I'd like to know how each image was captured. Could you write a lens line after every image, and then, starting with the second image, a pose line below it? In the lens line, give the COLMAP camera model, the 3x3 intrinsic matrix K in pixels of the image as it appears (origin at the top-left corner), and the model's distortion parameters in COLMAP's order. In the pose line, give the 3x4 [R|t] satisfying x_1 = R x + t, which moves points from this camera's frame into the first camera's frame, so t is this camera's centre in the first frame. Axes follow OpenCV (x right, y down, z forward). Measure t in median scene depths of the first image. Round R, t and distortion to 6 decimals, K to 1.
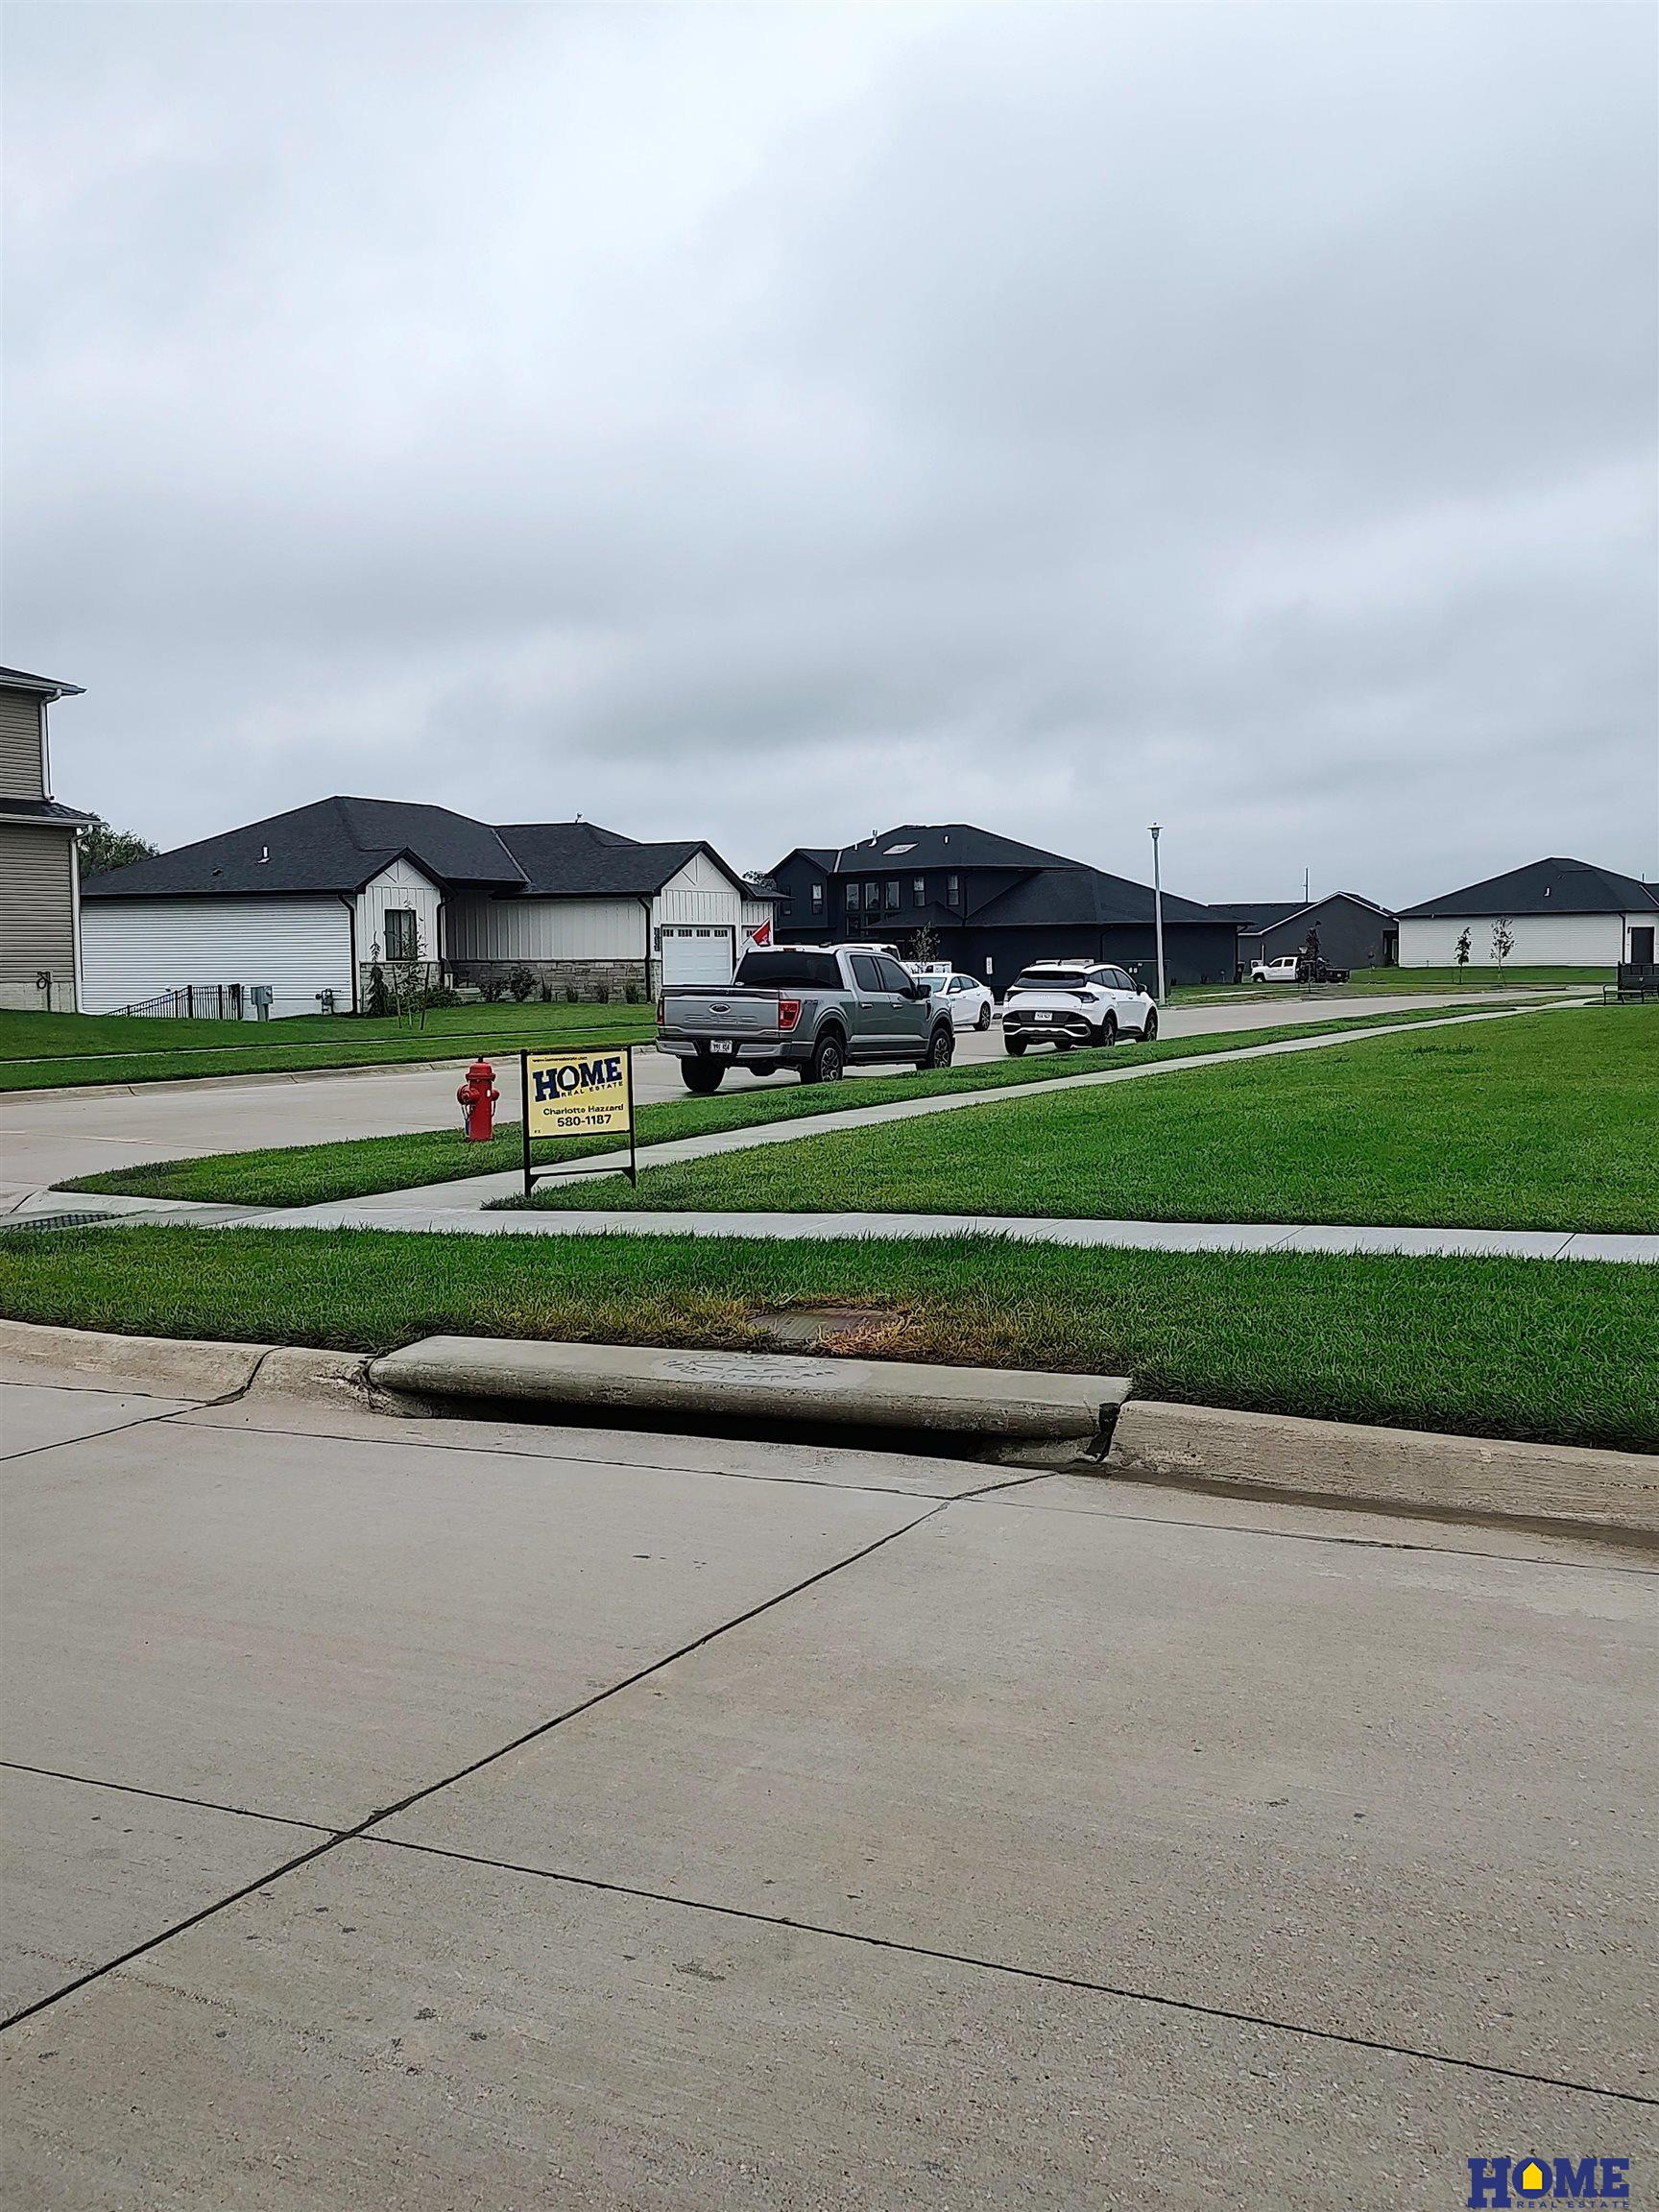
lens RADIAL K [[2132.7, 0, 829.5], [0, 2132.7, 1106.0], [0, 0, 1]] dist [0.034056, -0.013226]
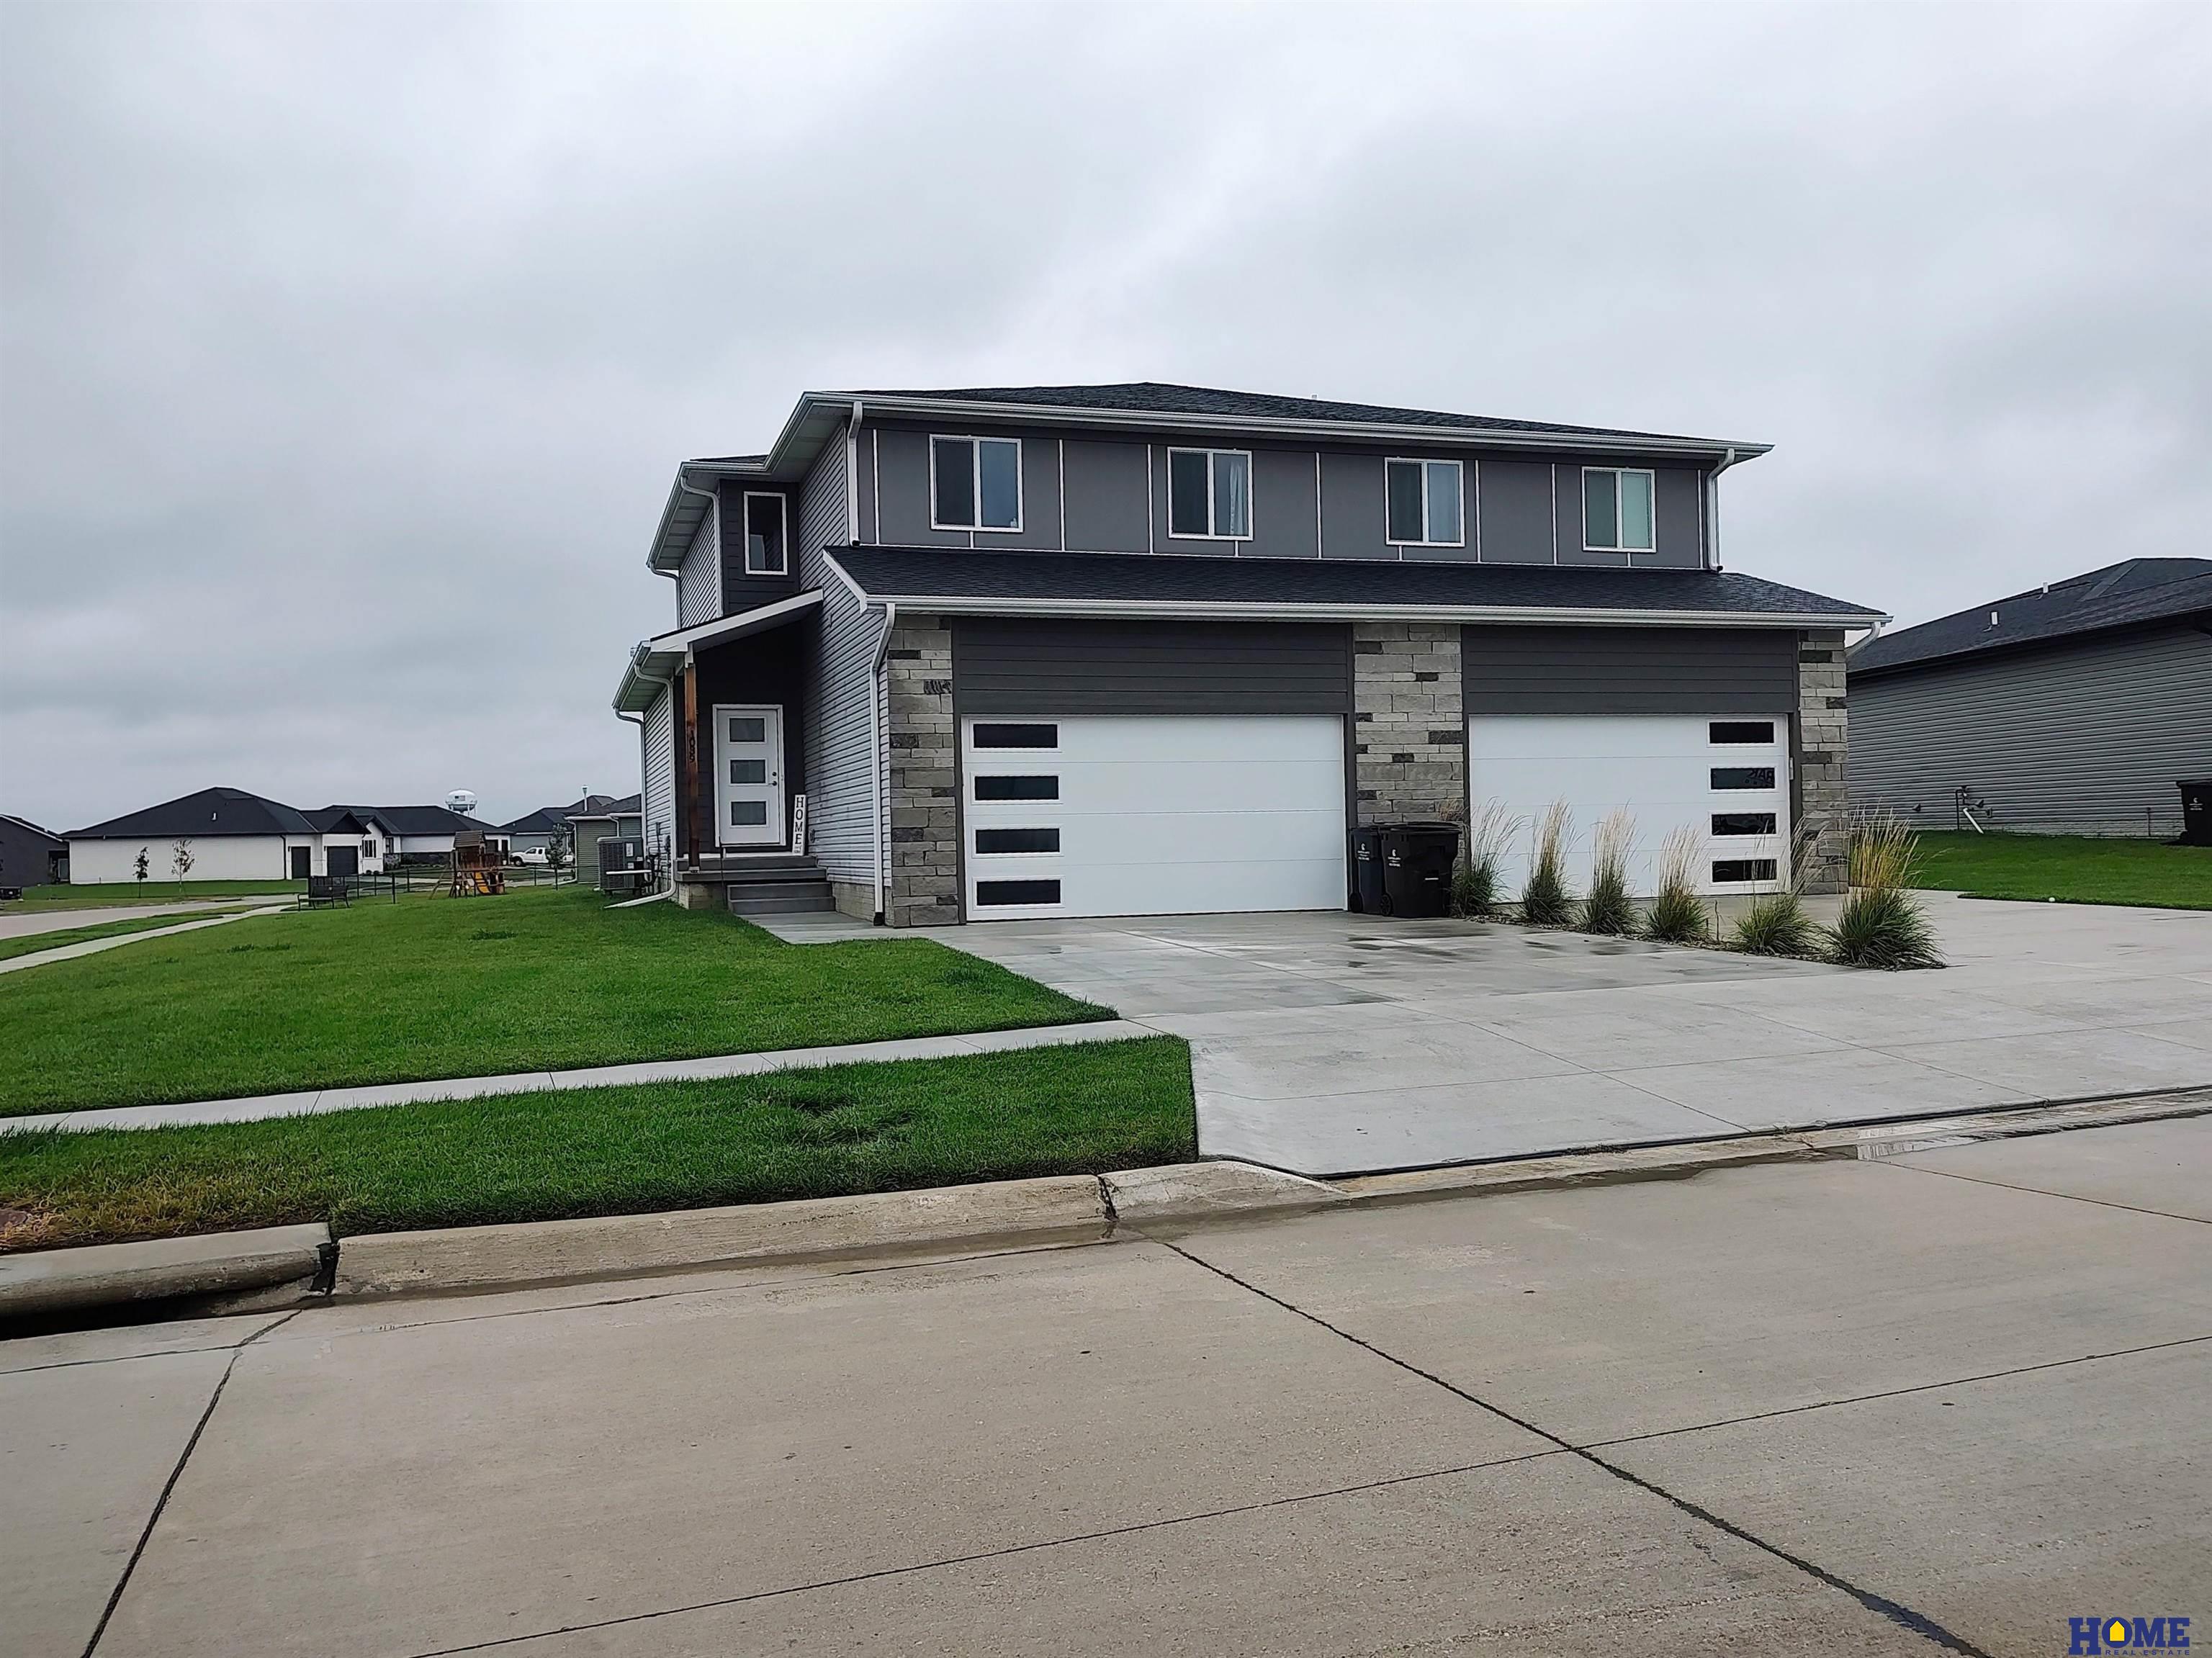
lens RADIAL K [[1741.9, 0, 1106.0], [0, 1741.9, 829.0], [0, 0, 1]] dist [0.021270, -0.006394]
pose [[0.693077, 0.000188, 0.720864, -0.247658], [0.066998, 0.995655, -0.064675, 0.005183], [-0.717744, 0.093121, 0.690052, 0.021516]]
